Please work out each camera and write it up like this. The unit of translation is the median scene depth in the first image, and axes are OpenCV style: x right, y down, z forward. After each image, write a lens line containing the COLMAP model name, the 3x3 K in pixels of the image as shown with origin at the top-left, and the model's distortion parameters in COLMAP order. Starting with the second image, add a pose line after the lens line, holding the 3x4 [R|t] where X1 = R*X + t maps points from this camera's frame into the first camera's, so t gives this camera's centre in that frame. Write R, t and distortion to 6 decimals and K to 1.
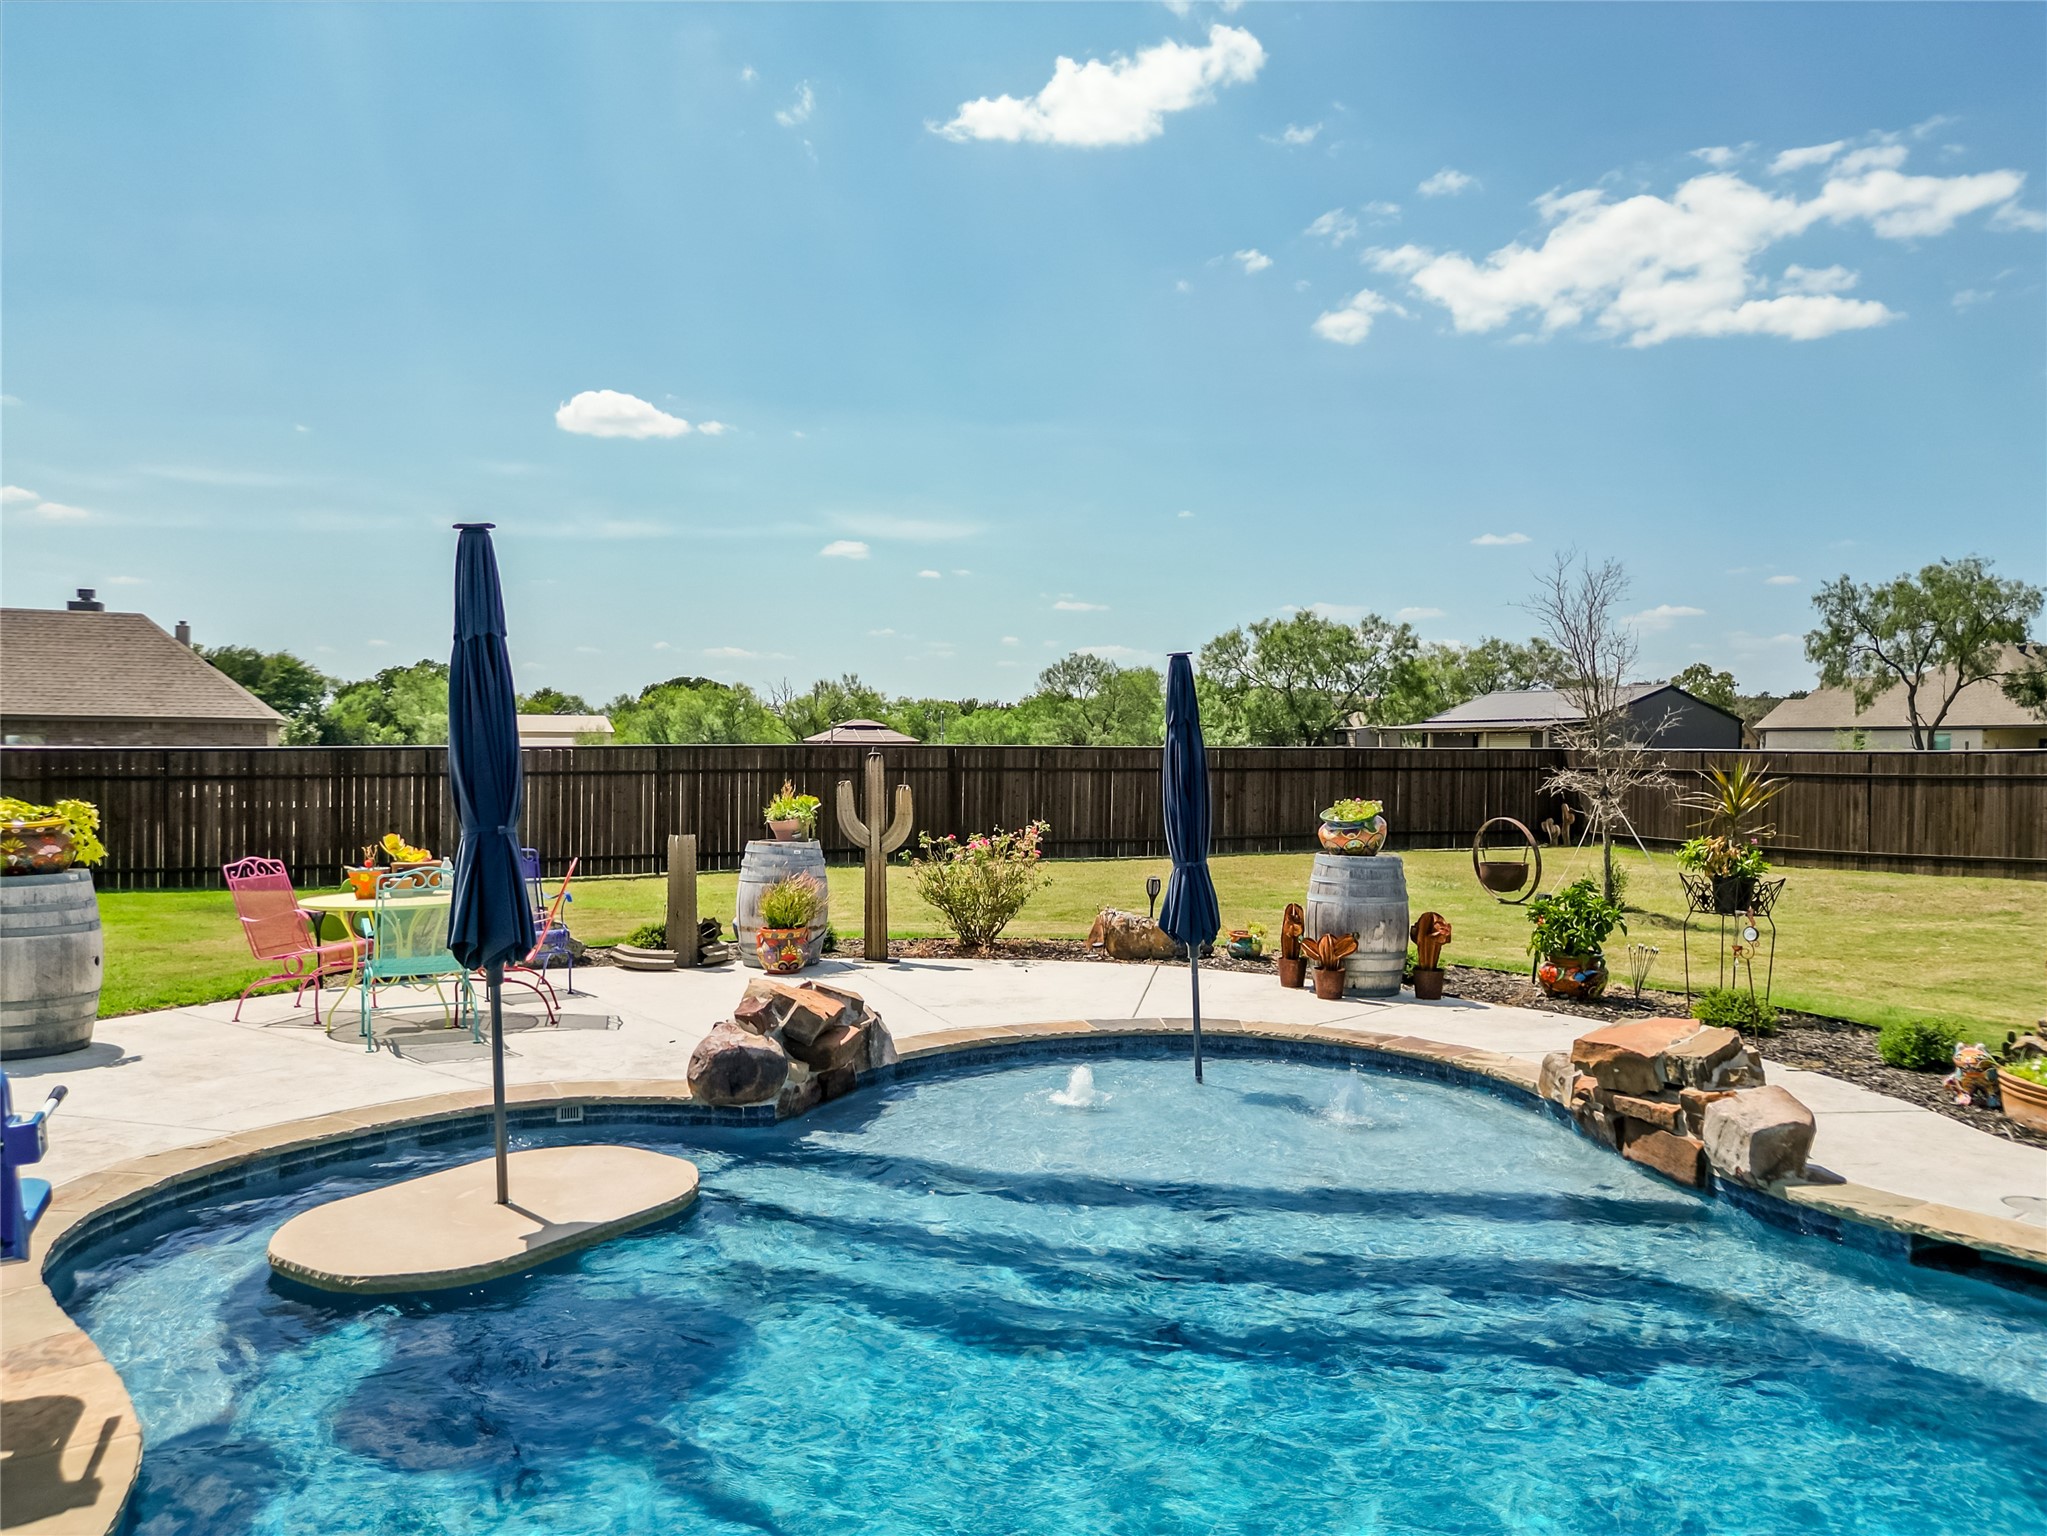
lens RADIAL K [[1424.4, 0, 1023.5], [0, 1424.4, 768.0], [0, 0, 1]] dist [0.037167, -0.001660]
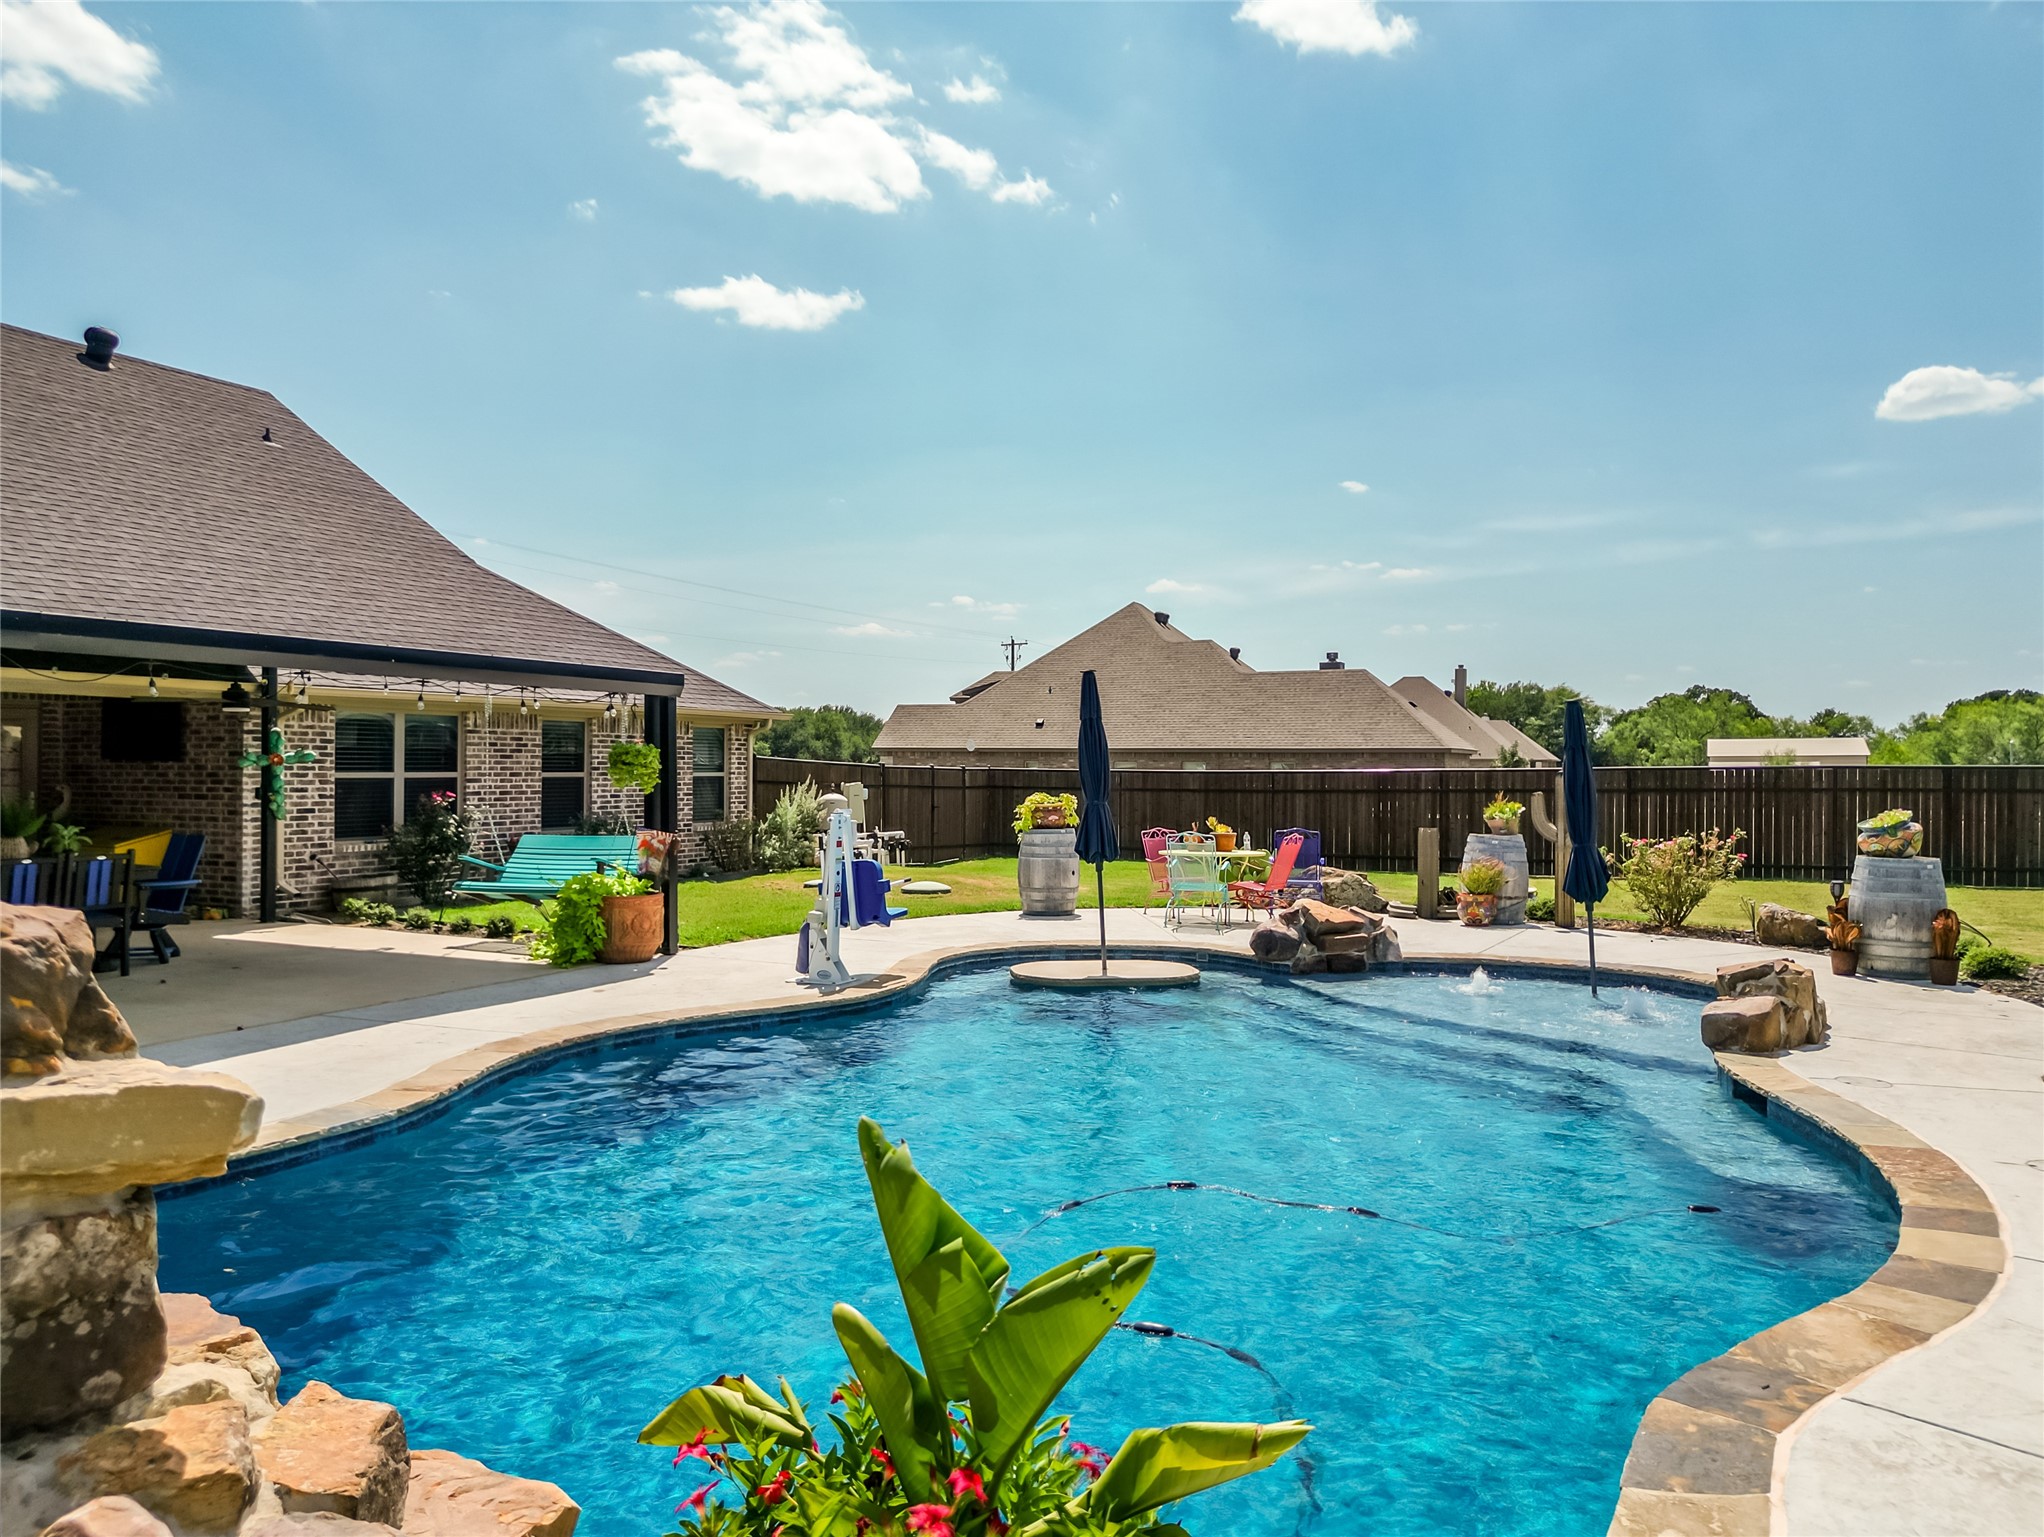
lens RADIAL K [[1421.9, 0, 1022.0], [0, 1421.9, 768.5], [0, 0, 1]] dist [-0.003108, -0.000874]
pose [[0.655964, -0.004900, -0.754776, 0.329594], [-0.008248, 0.999873, -0.013659, 0.005393], [0.754747, 0.015186, 0.655840, -0.148783]]
